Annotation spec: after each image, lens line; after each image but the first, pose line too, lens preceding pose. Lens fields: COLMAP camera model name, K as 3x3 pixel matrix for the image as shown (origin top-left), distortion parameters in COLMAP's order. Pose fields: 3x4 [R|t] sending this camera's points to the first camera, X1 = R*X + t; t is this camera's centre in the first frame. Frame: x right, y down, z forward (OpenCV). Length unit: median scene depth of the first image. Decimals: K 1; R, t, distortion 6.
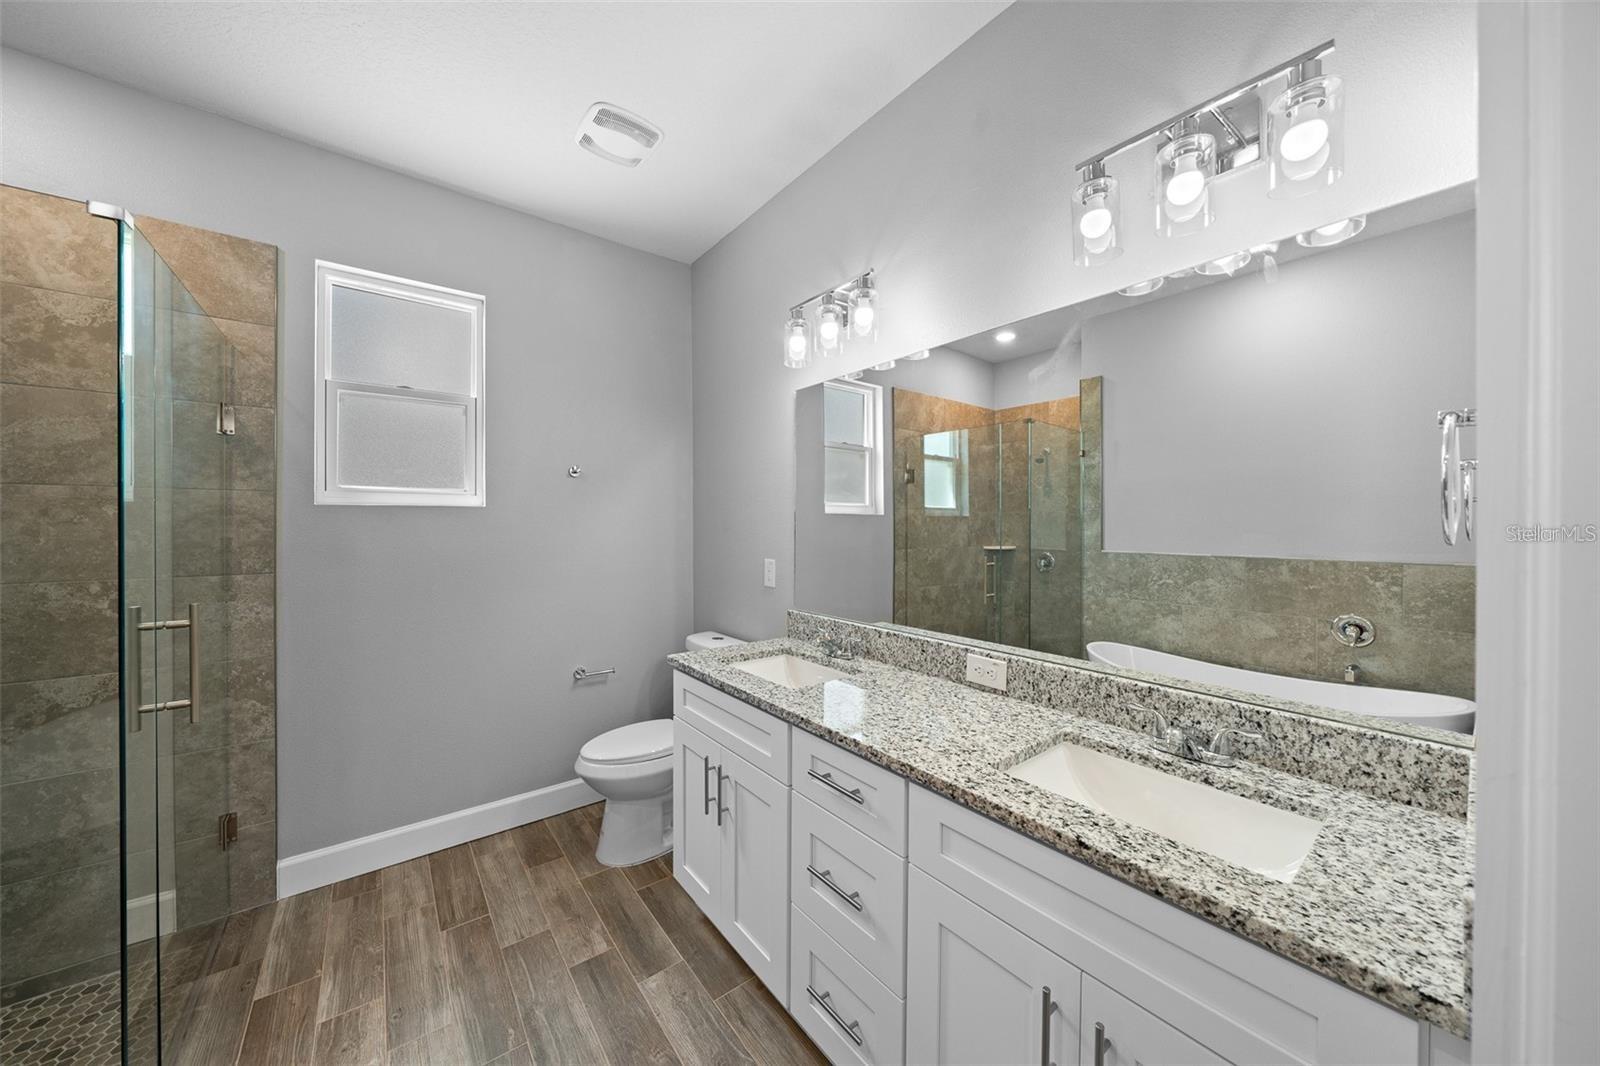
lens RADIAL K [[544.7, 0, 791.7], [0, 544.7, 526.0], [0, 0, 1]] dist [-0.010286, -0.000080]
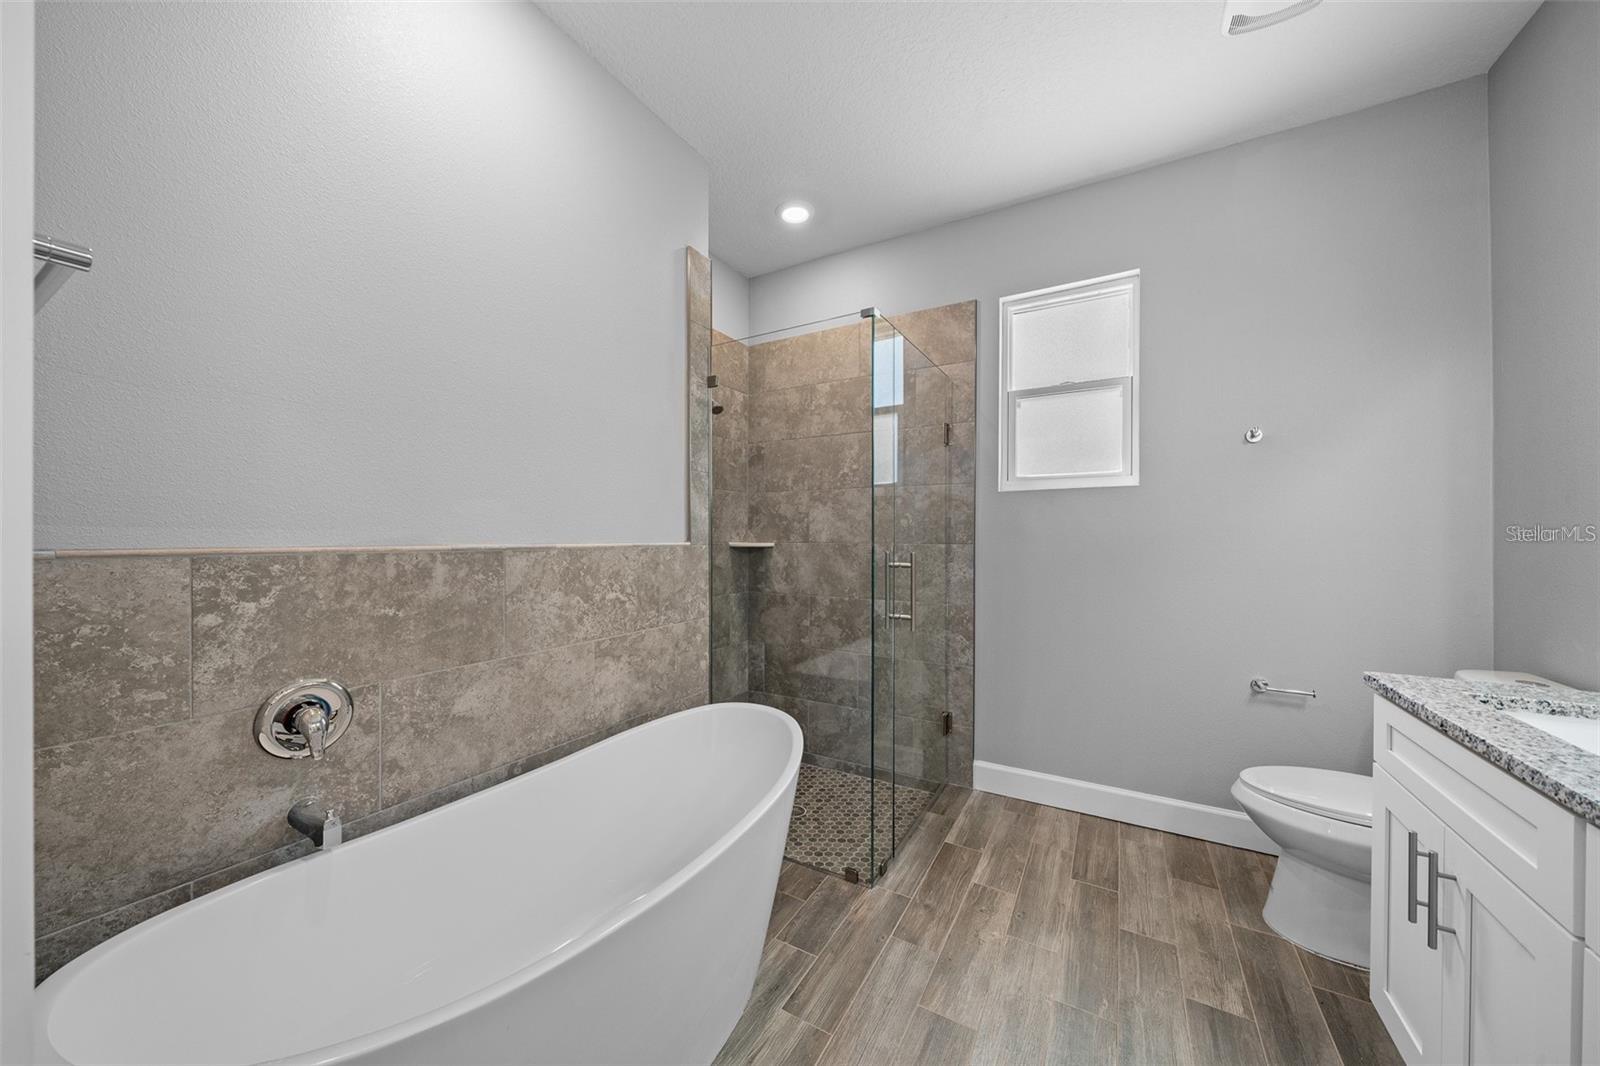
lens RADIAL K [[544.7, 0, 792.1], [0, 544.7, 538.9], [0, 0, 1]] dist [-0.010286, -0.000080]
pose [[0.369987, 0.006840, -0.929012, 0.132600], [-0.002969, 0.999976, 0.006180, 0.068576], [0.929032, 0.000472, 0.369998, 0.080624]]
